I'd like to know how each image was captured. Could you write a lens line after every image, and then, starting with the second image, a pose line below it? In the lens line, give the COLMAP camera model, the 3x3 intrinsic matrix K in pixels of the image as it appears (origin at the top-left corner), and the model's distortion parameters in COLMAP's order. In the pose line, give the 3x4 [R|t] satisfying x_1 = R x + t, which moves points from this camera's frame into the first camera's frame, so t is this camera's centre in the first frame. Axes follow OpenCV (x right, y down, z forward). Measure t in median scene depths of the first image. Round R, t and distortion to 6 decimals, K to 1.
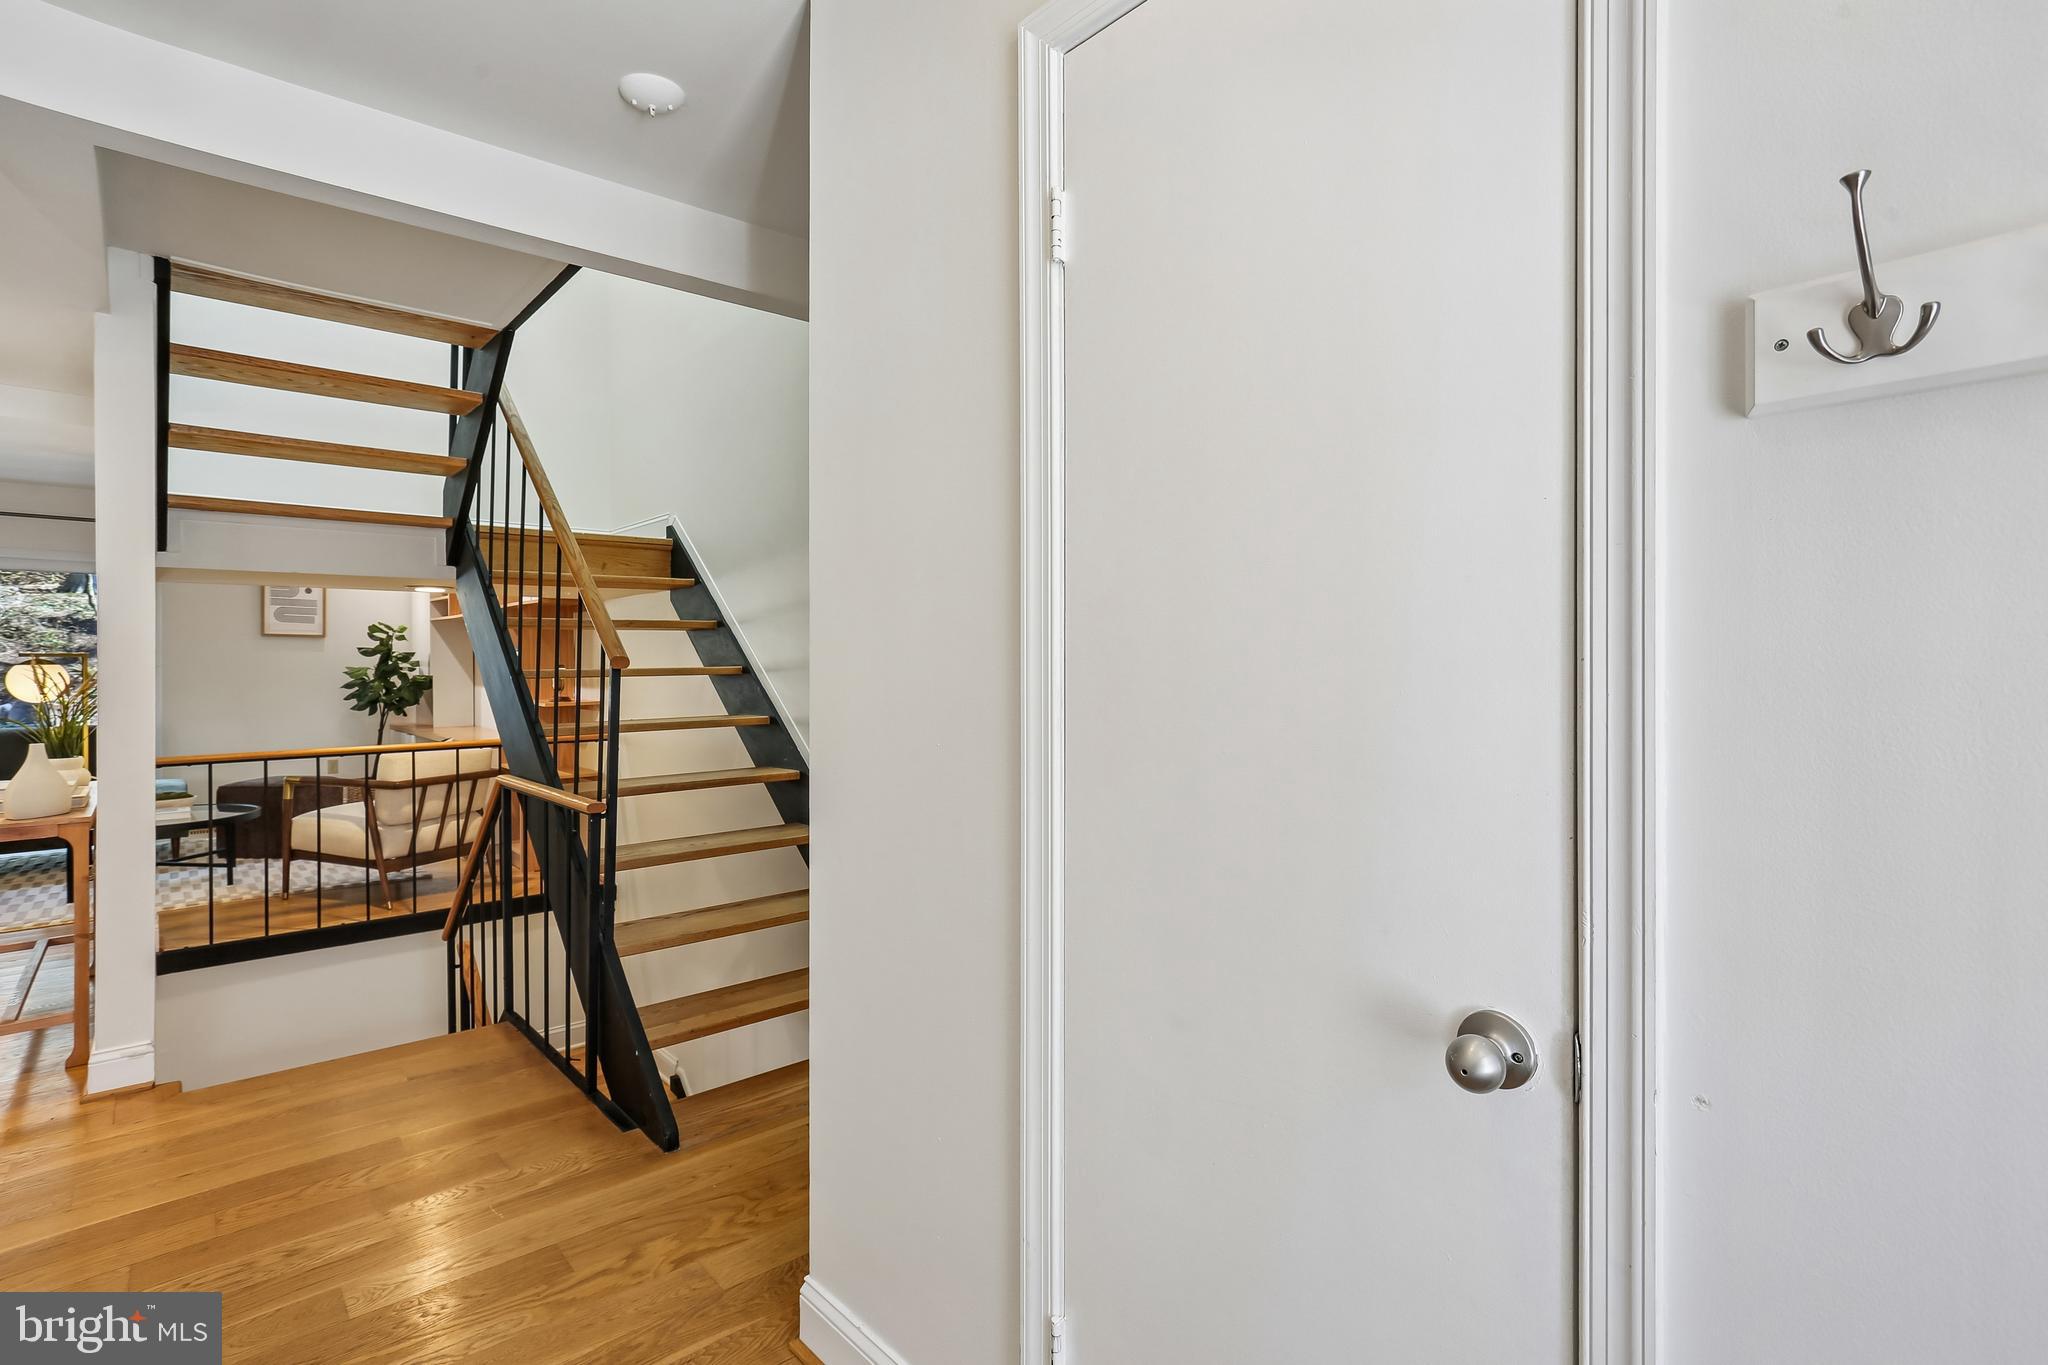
lens RADIAL K [[991.9, 0, 1014.2], [0, 991.9, 666.2], [0, 0, 1]] dist [-0.003634, 0.008318]
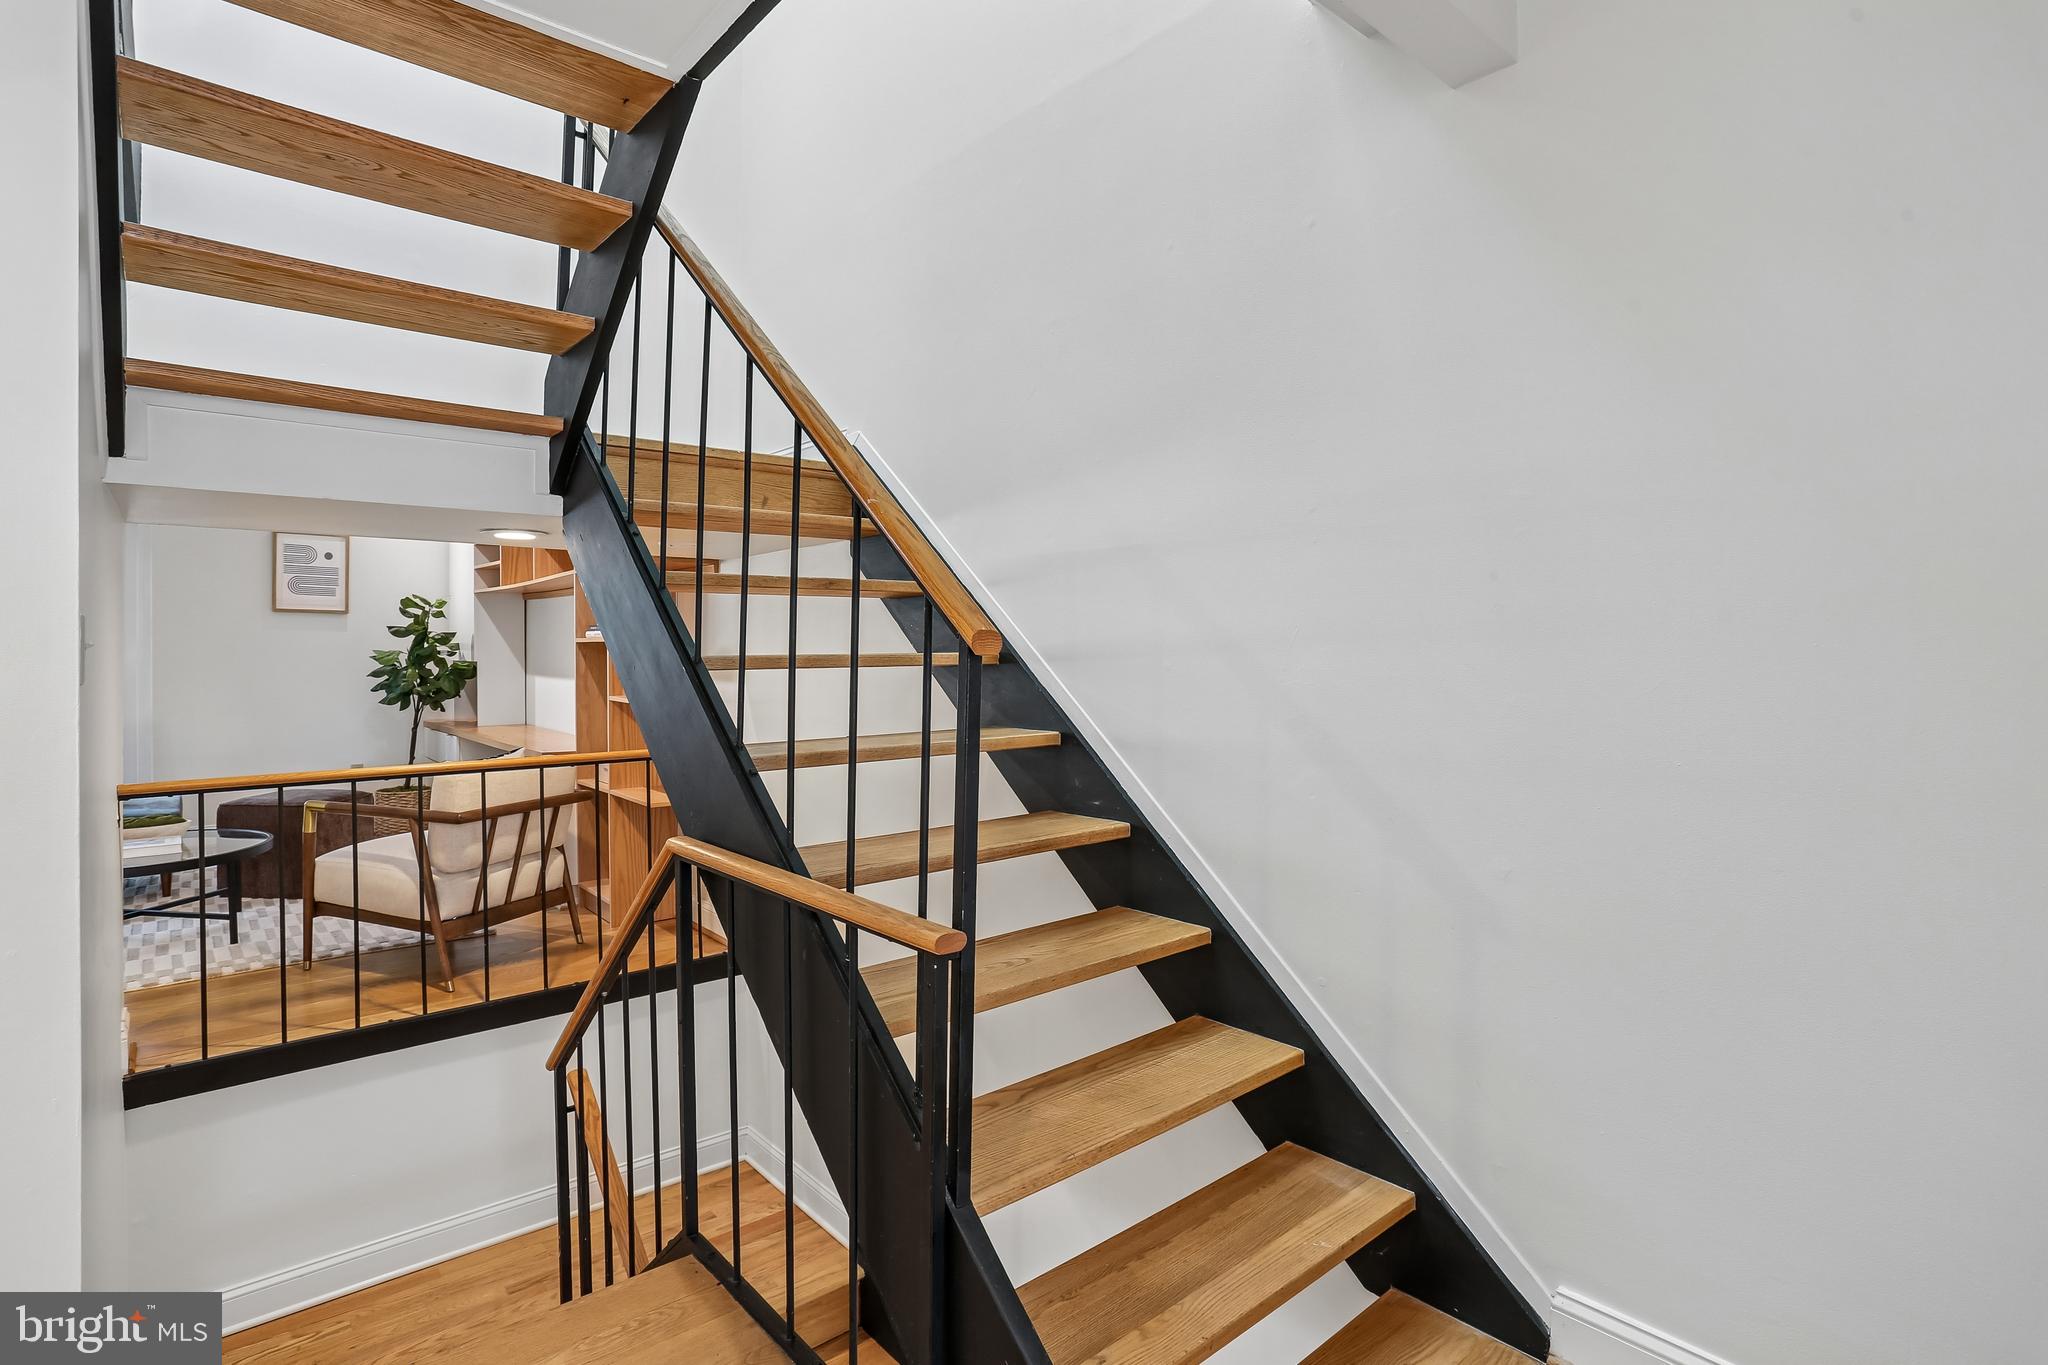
lens RADIAL K [[1008.7, 0, 1019.5], [0, 1008.7, 665.0], [0, 0, 1]] dist [-0.063672, 0.031803]
pose [[0.999968, 0.007517, 0.002562, -0.212817], [-0.007542, 0.999921, 0.010069, 0.001032], [-0.002487, -0.010088, 0.999946, 0.277906]]
